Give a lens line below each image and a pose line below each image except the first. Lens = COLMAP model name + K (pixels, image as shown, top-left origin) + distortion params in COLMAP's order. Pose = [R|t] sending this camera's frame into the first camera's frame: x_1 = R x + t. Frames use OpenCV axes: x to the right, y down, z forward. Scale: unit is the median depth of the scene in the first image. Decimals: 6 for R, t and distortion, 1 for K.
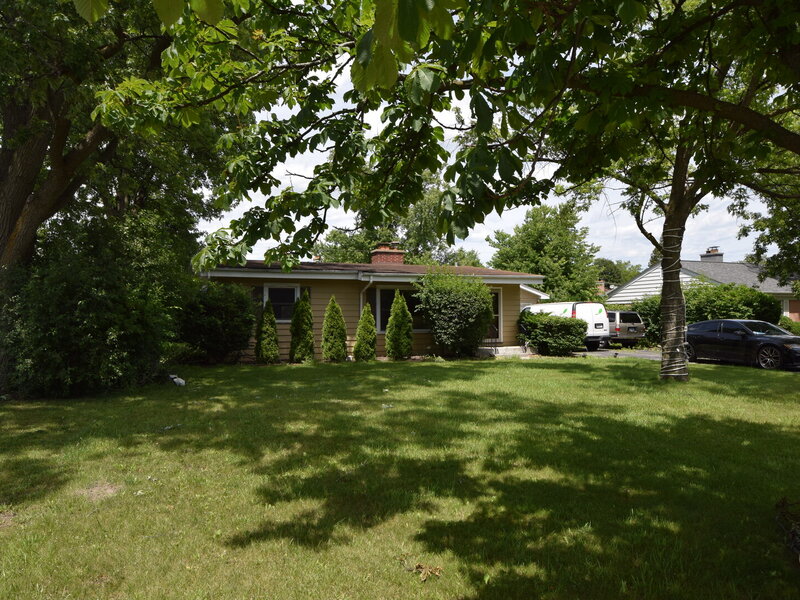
lens RADIAL K [[509.3, 0, 400.0], [0, 509.3, 300.0], [0, 0, 1]] dist [0.003460, 0.000784]
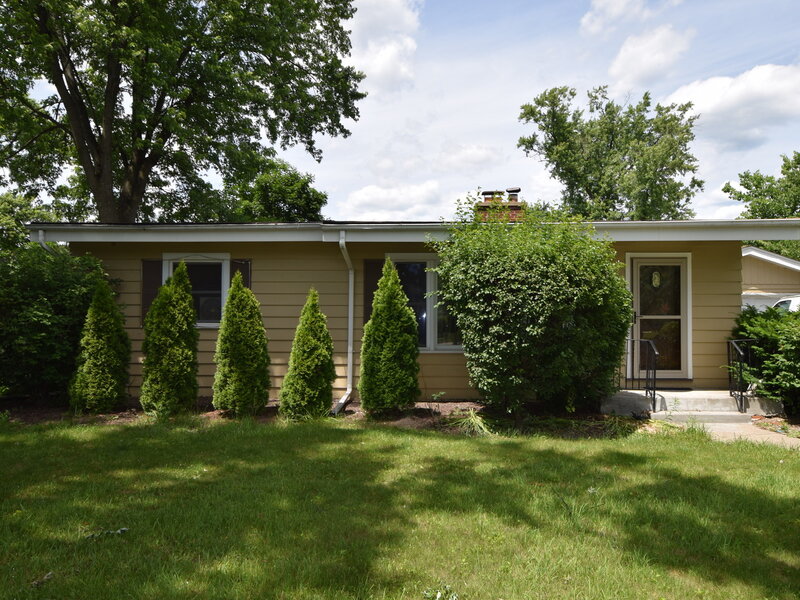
lens RADIAL K [[552.4, 0, 400.0], [0, 552.4, 300.0], [0, 0, 1]] dist [0.005567, 0.002096]
pose [[0.910672, -0.002102, -0.413124, 0.183605], [0.005079, 0.999968, 0.006107, 0.012004], [0.413098, -0.007660, 0.910654, 0.501415]]
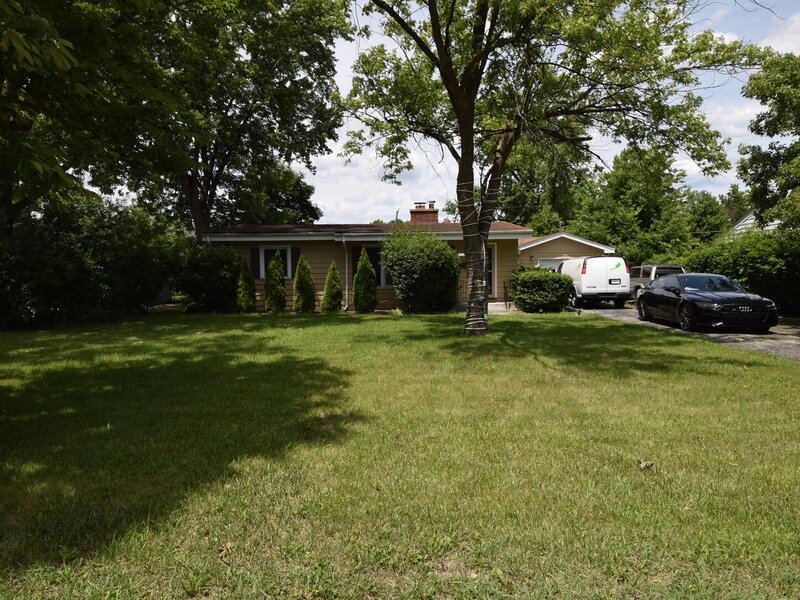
lens RADIAL K [[509.3, 0, 400.0], [0, 509.3, 300.0], [0, 0, 1]] dist [0.003460, 0.000784]
pose [[0.934691, 0.013704, -0.355196, 0.411225], [0.016296, 0.996554, 0.081330, 0.002033], [0.355087, -0.081807, 0.931247, -0.003318]]
